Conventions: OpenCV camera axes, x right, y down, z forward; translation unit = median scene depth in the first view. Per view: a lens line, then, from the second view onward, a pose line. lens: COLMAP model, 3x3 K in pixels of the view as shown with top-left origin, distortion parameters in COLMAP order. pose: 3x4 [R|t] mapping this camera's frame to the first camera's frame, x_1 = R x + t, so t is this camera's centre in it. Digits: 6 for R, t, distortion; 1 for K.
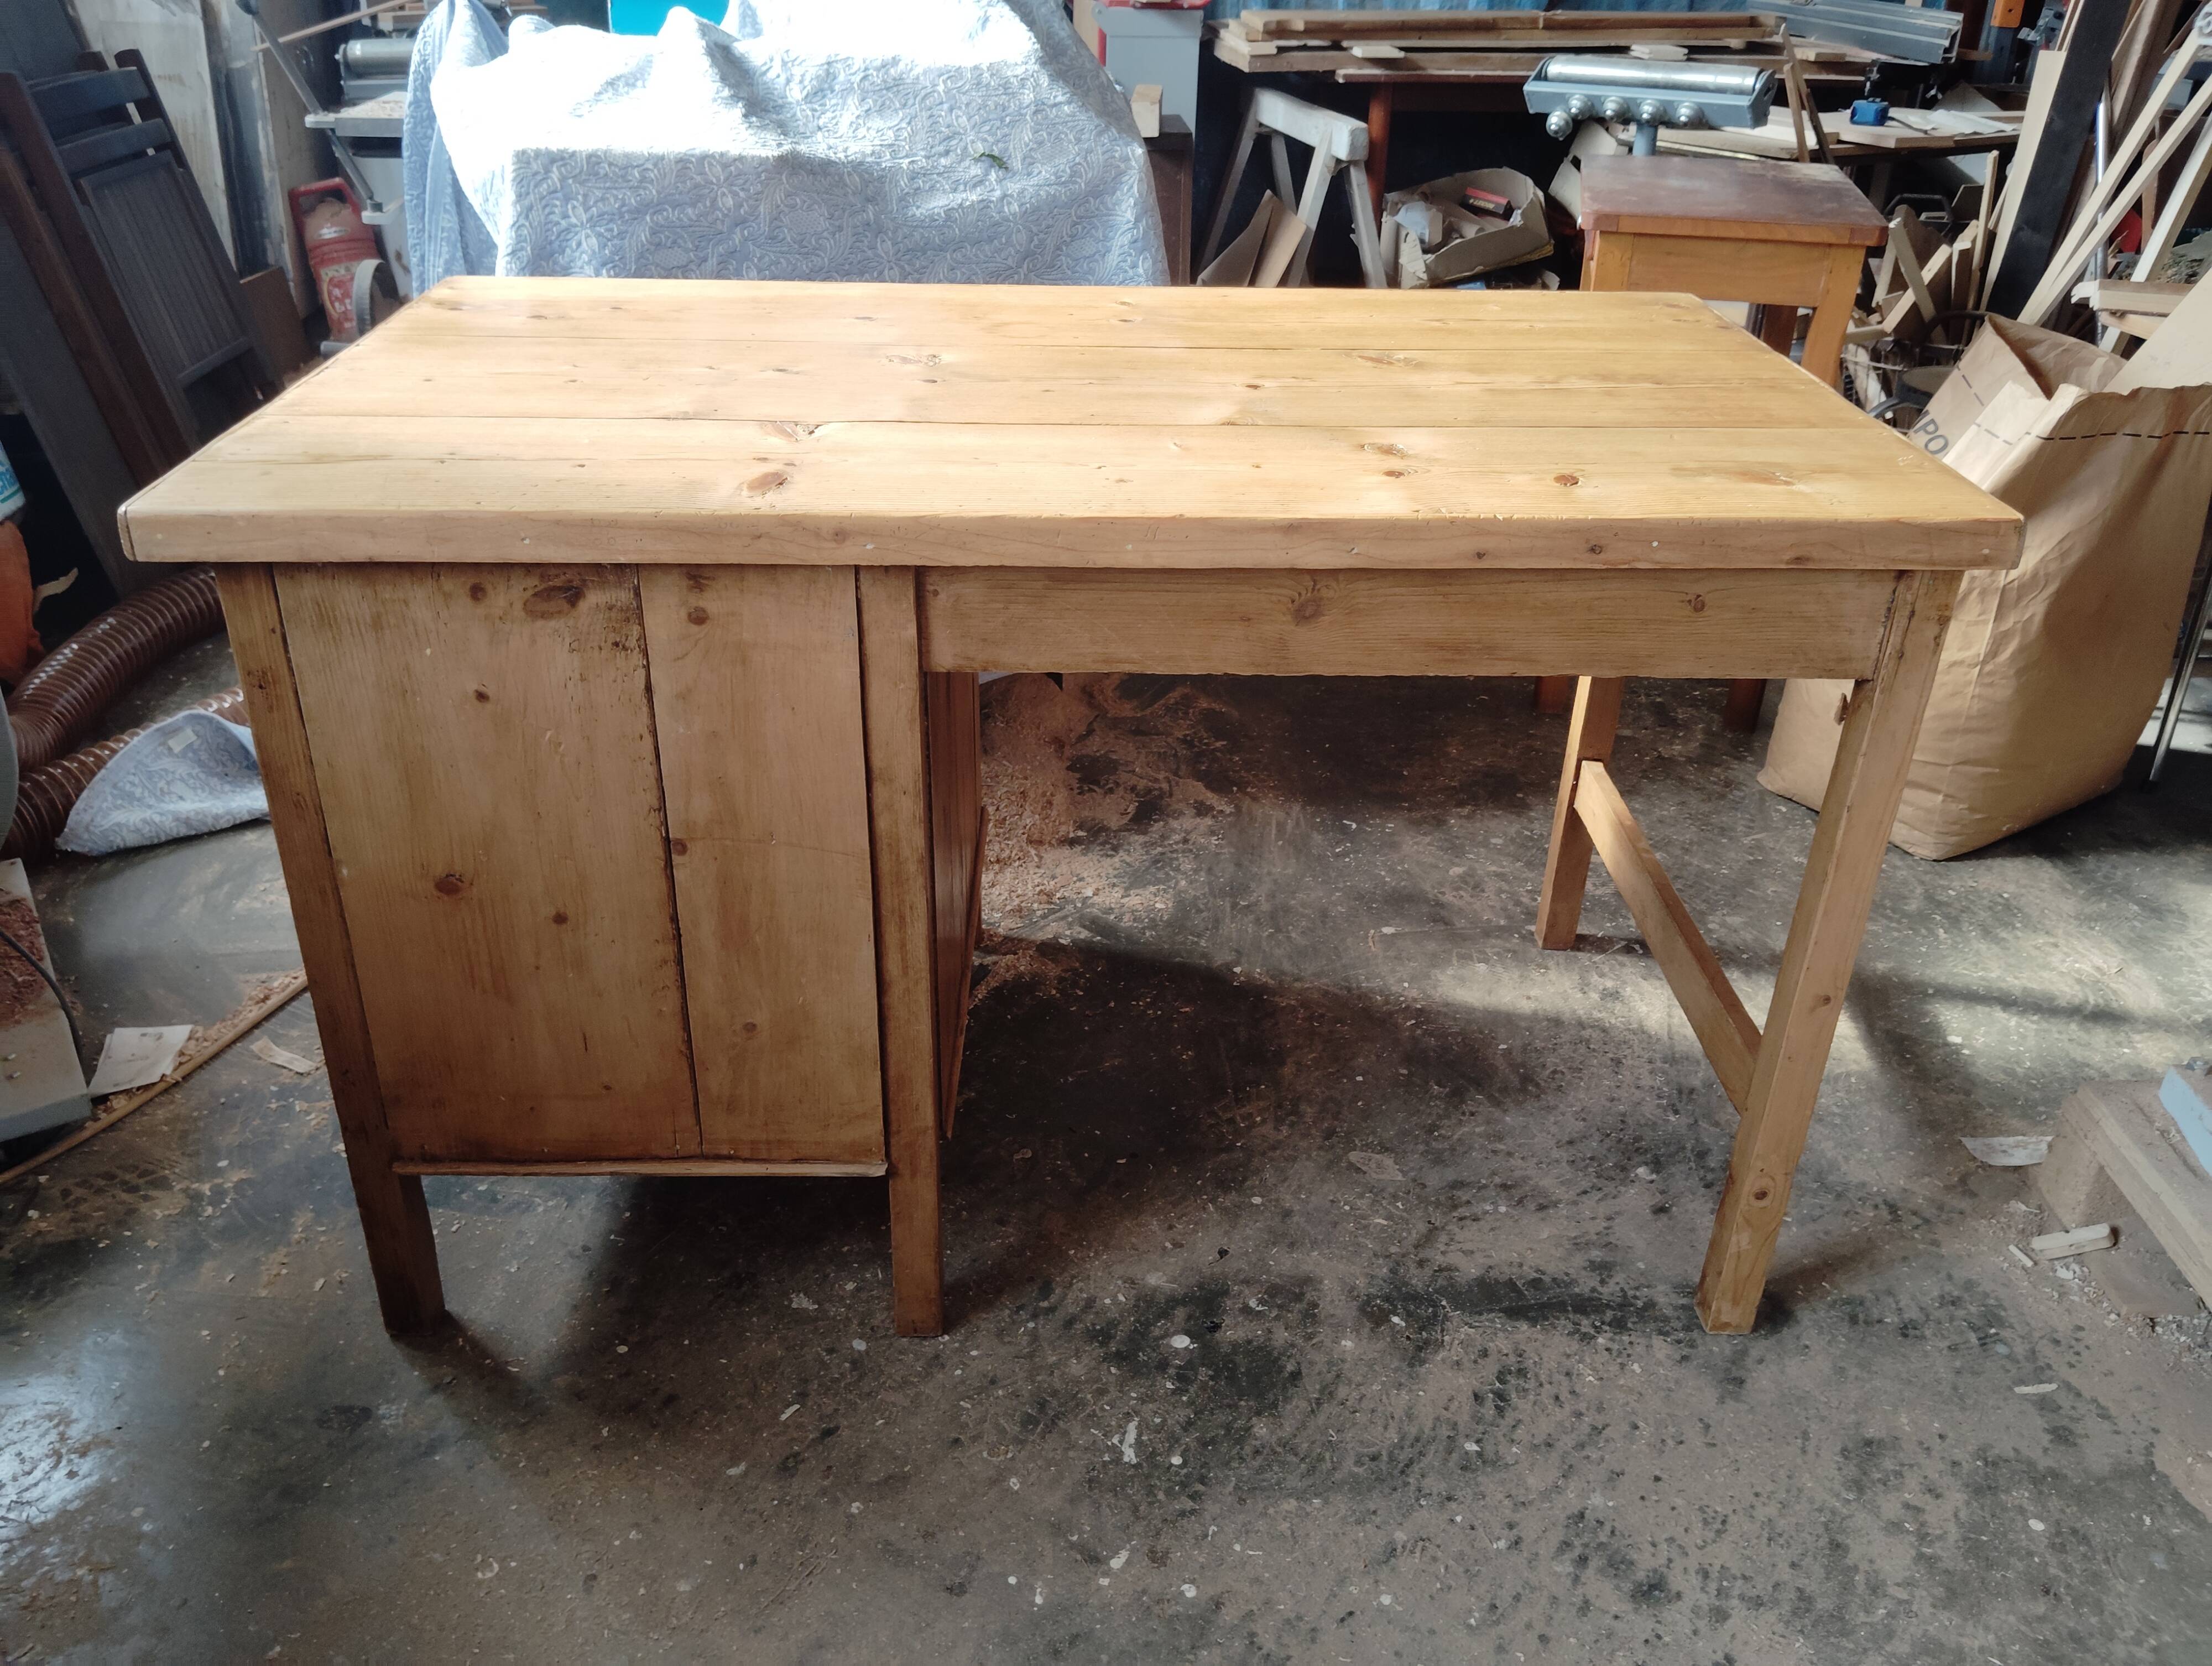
lens RADIAL K [[1816.3, 0, 1120.2], [0, 1816.3, 834.3], [0, 0, 1]] dist [0.070298, -0.159638]
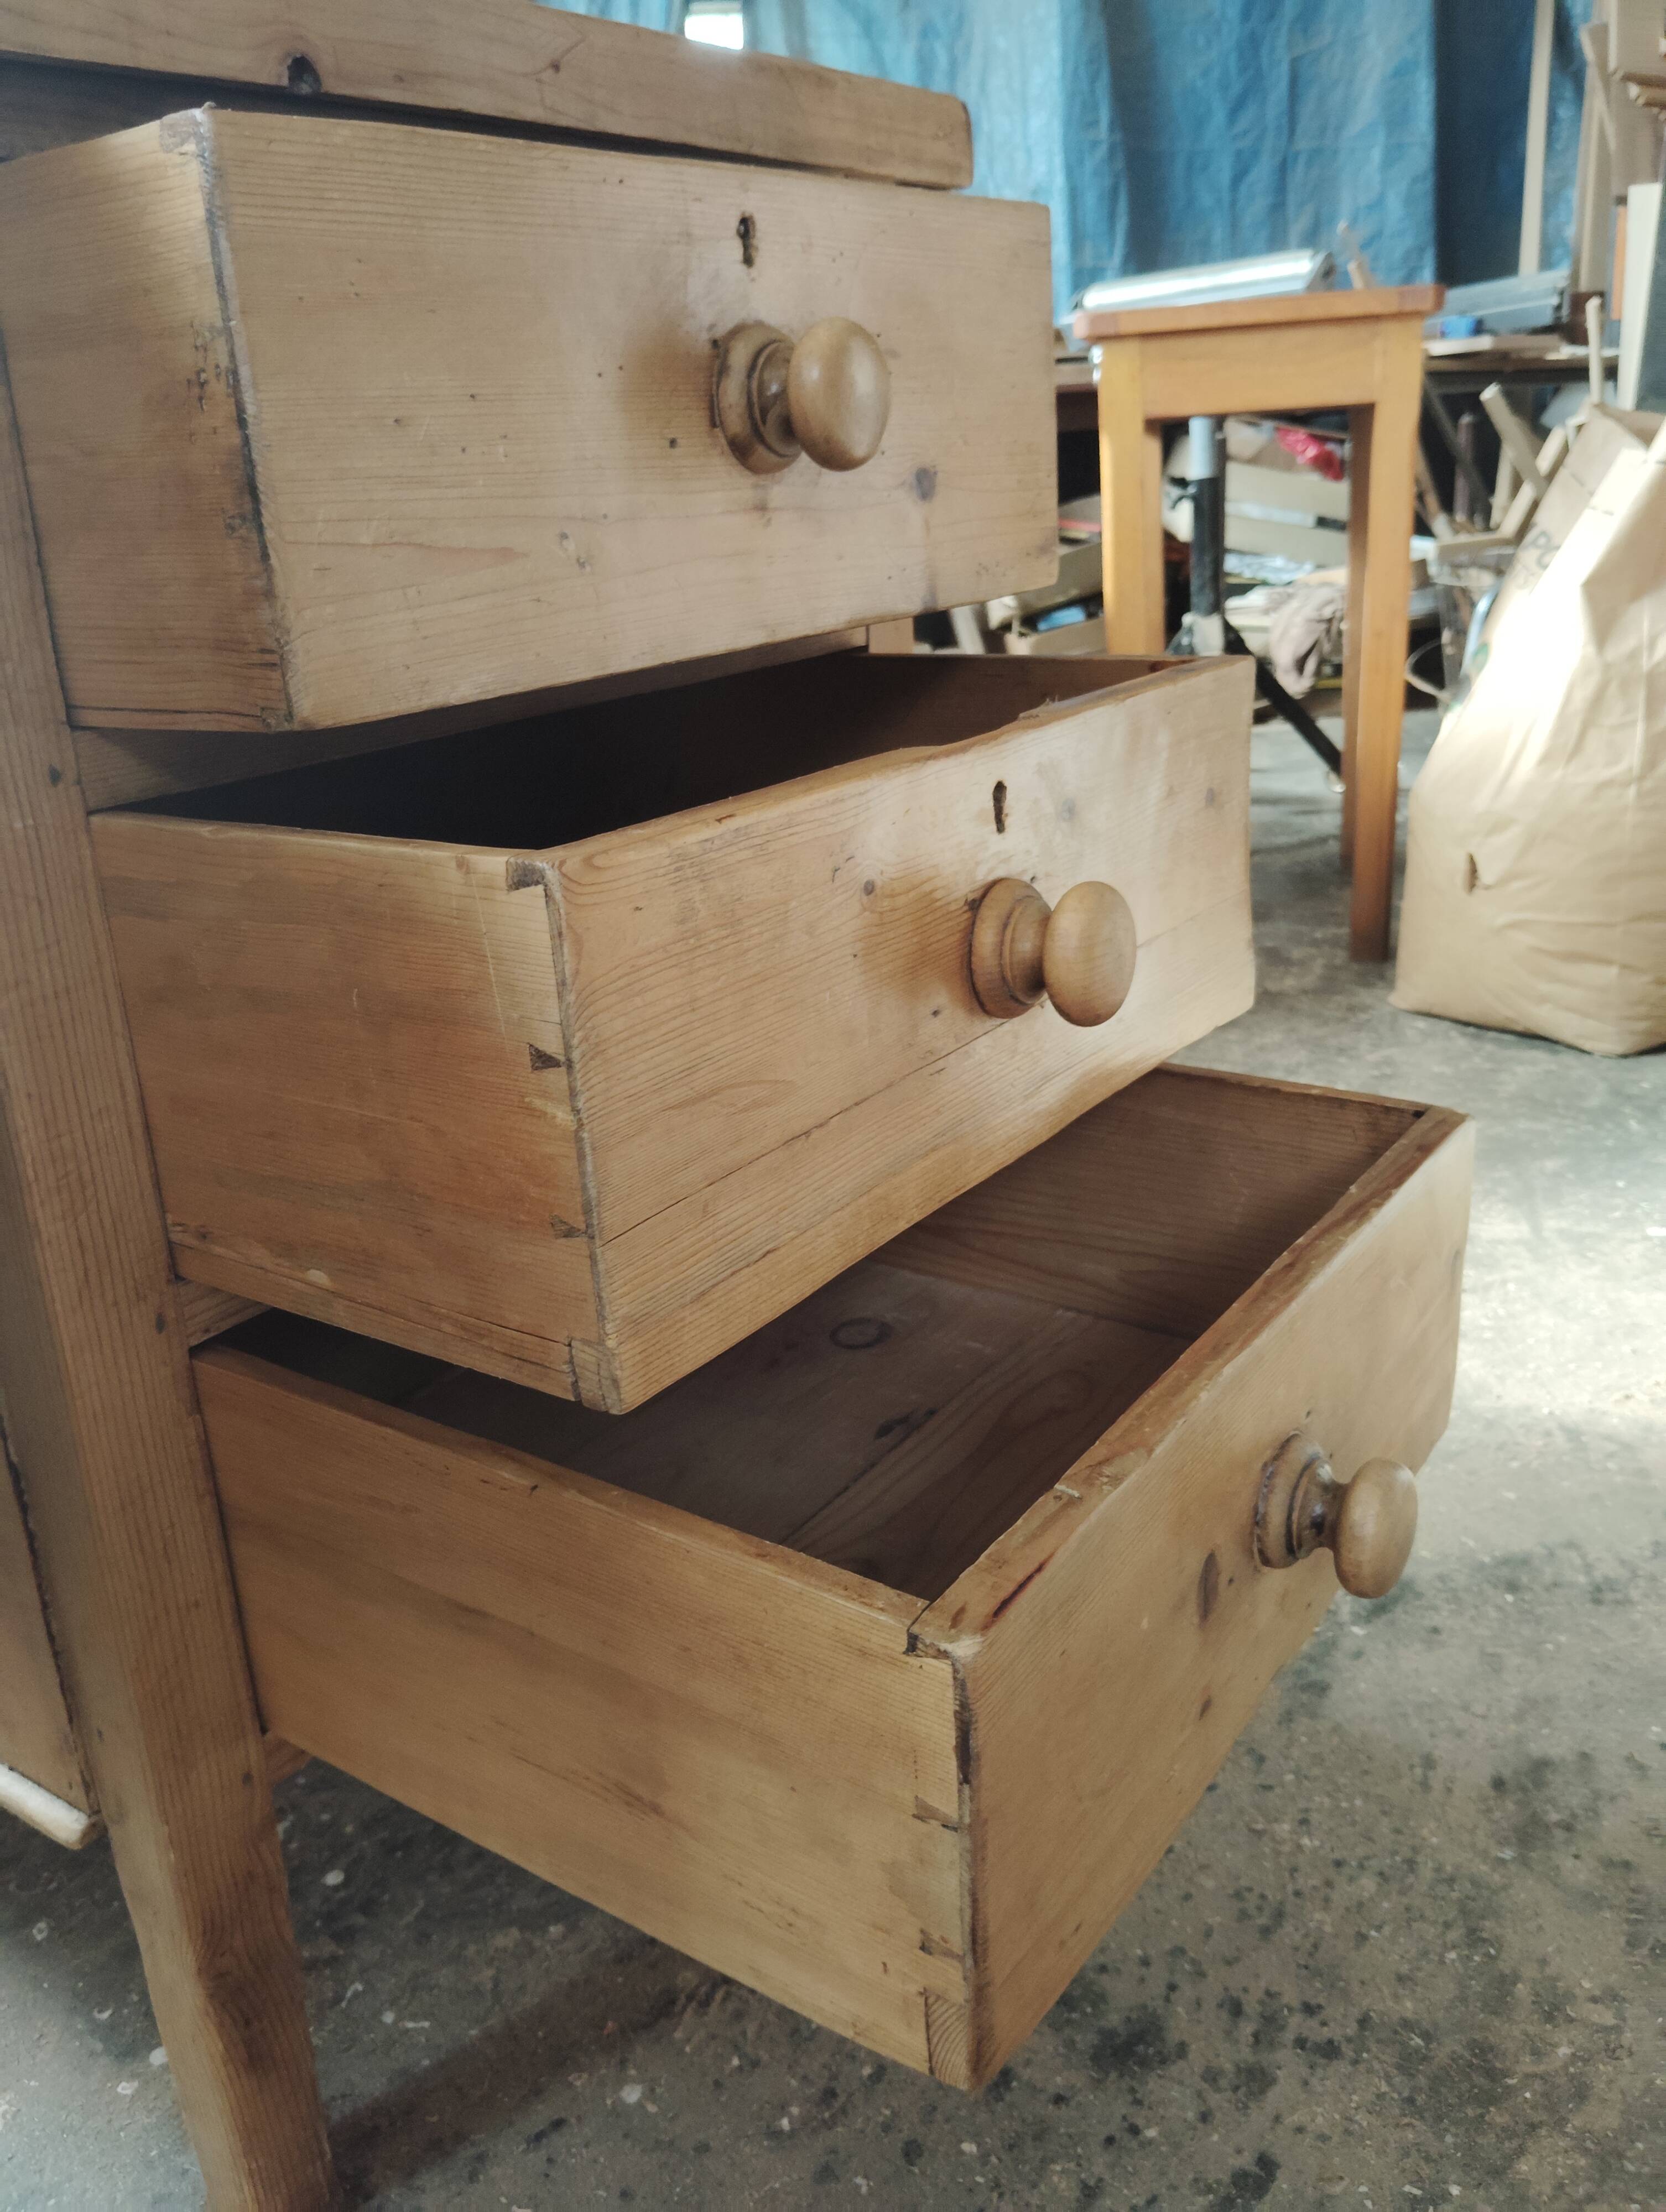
lens RADIAL K [[1816.3, 0, 813.1], [0, 1816.3, 1102.8], [0, 0, 1]] dist [0.070298, -0.159638]
pose [[0.995830, -0.085260, -0.032453, 0.161487], [0.079369, 0.985102, -0.152560, 0.145841], [0.044977, 0.149348, 0.987761, 0.287305]]
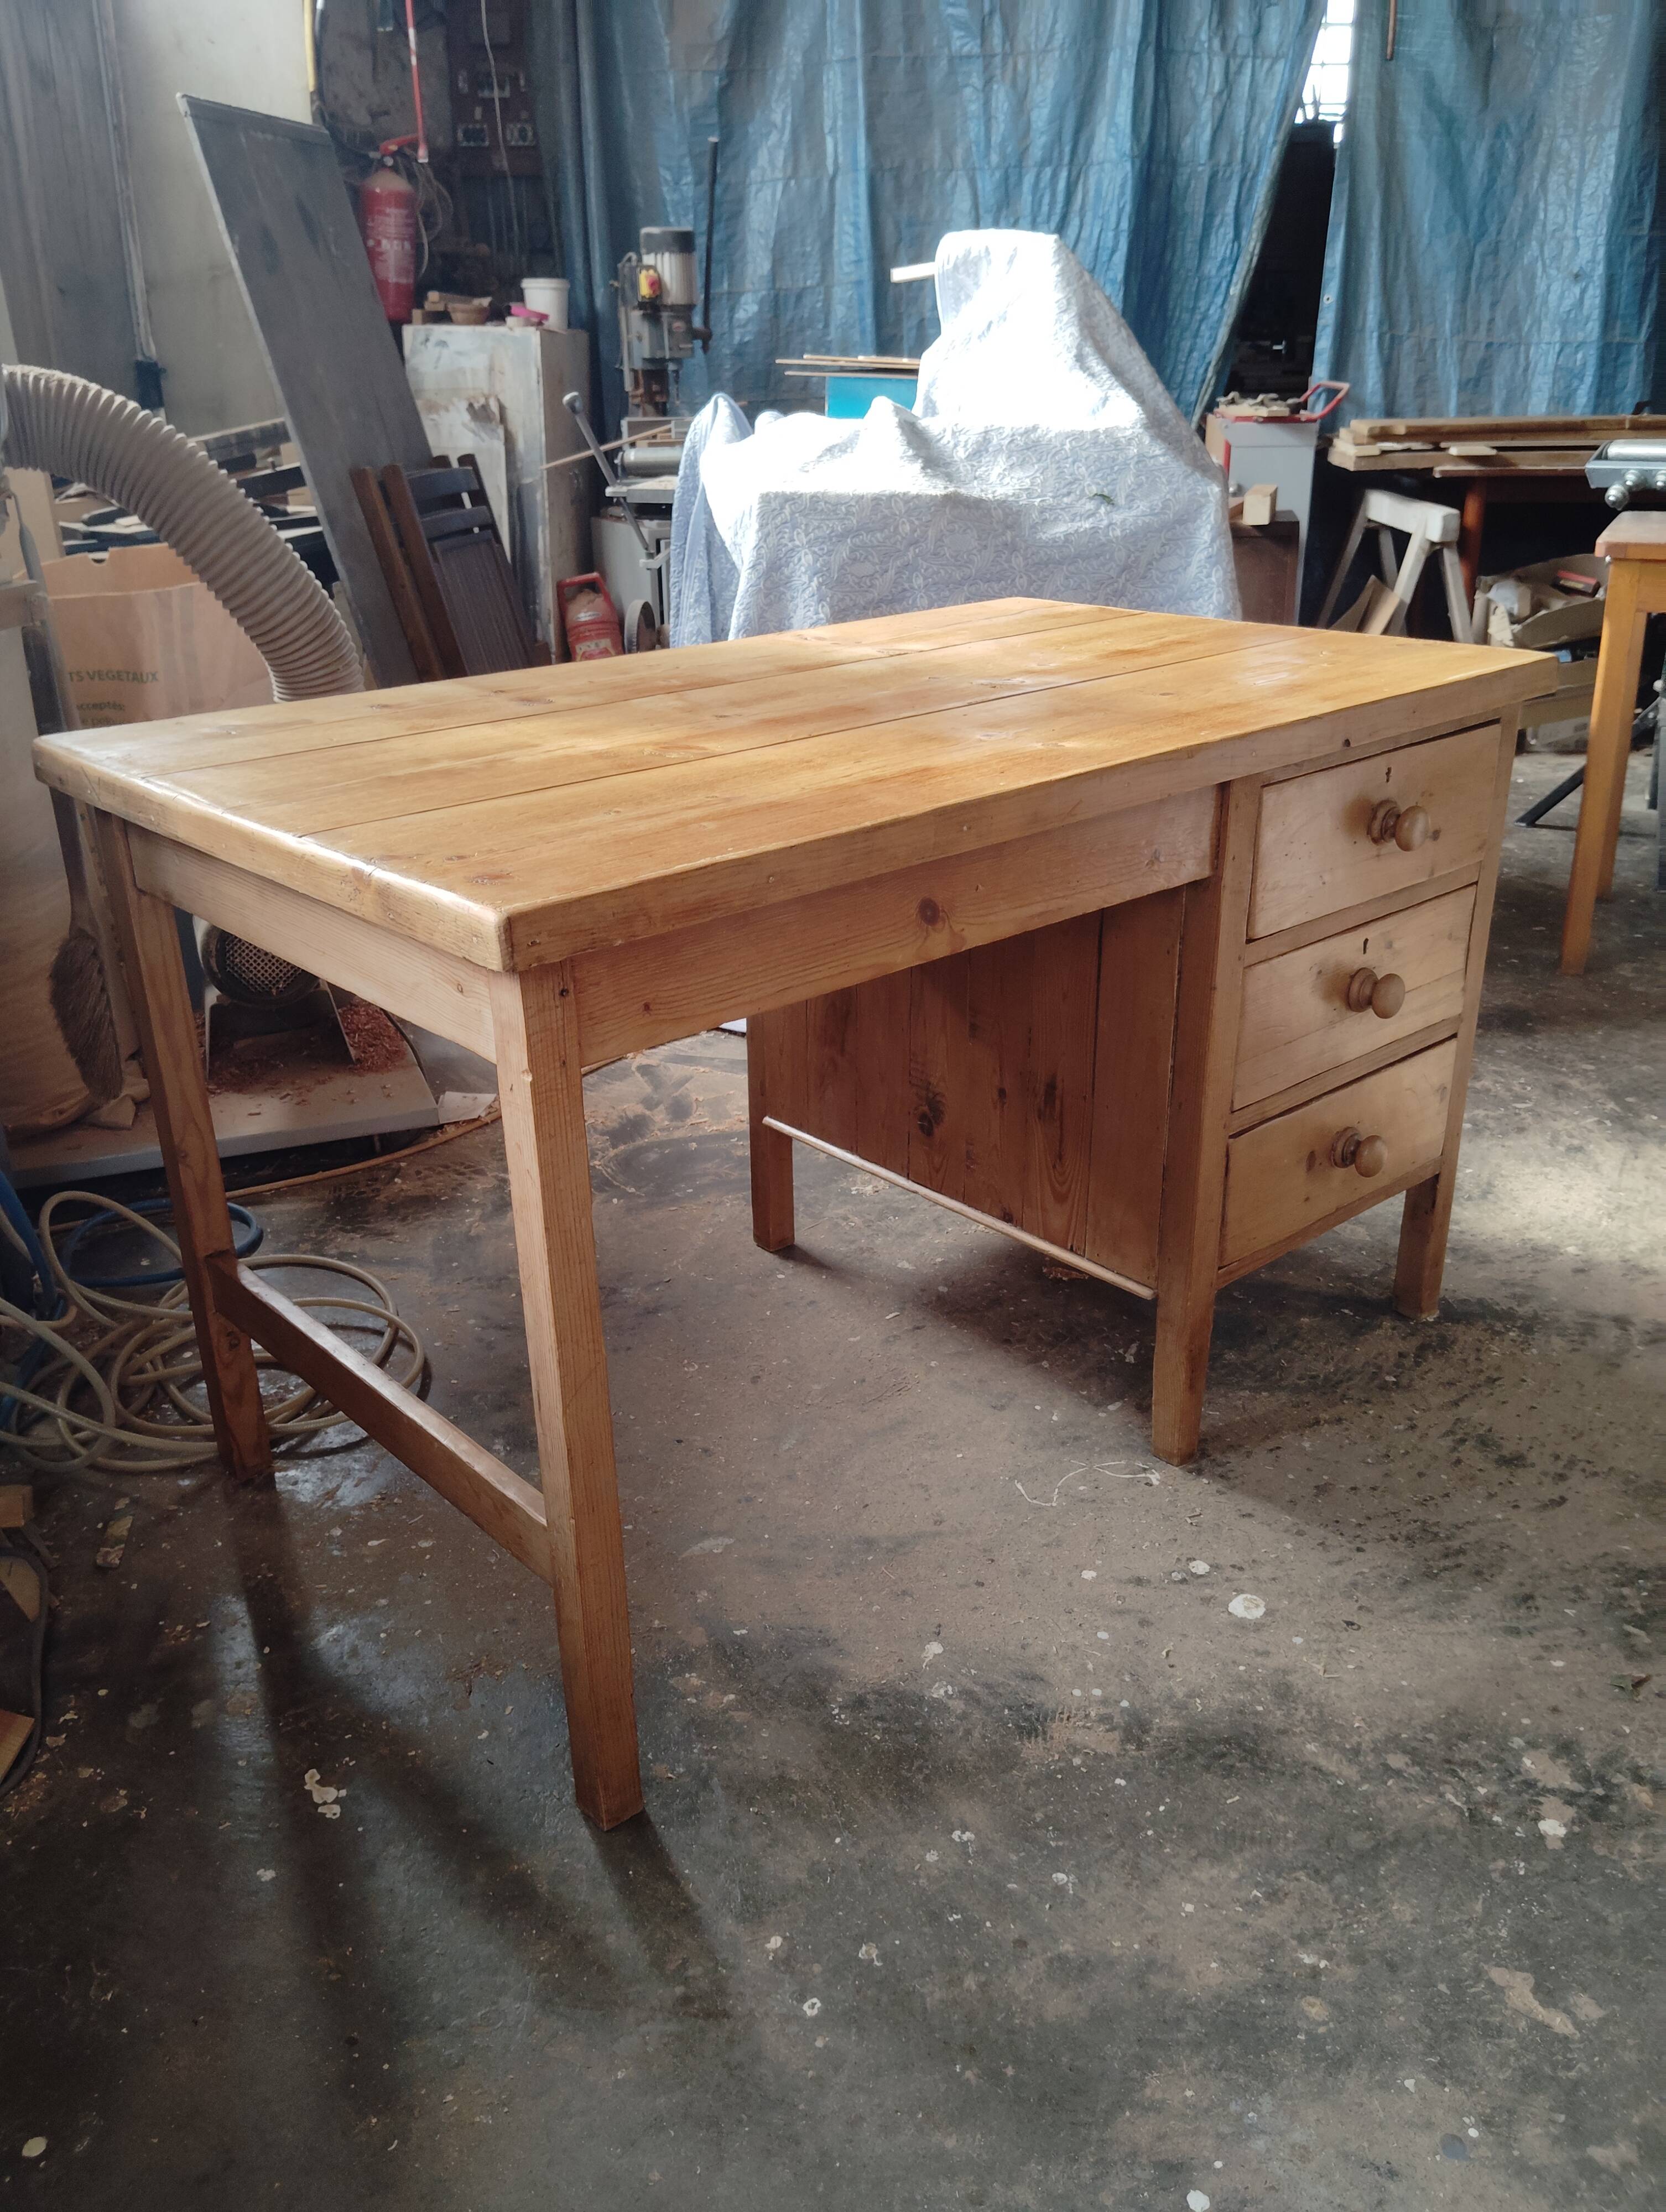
lens RADIAL K [[1816.3, 0, 831.6], [0, 1816.3, 1098.0], [0, 0, 1]] dist [0.070298, -0.159638]
pose [[0.973082, 0.052102, -0.224492, 0.061752], [-0.073271, 0.993508, -0.087021, 0.204148], [0.218501, 0.101128, 0.970583, -0.303594]]
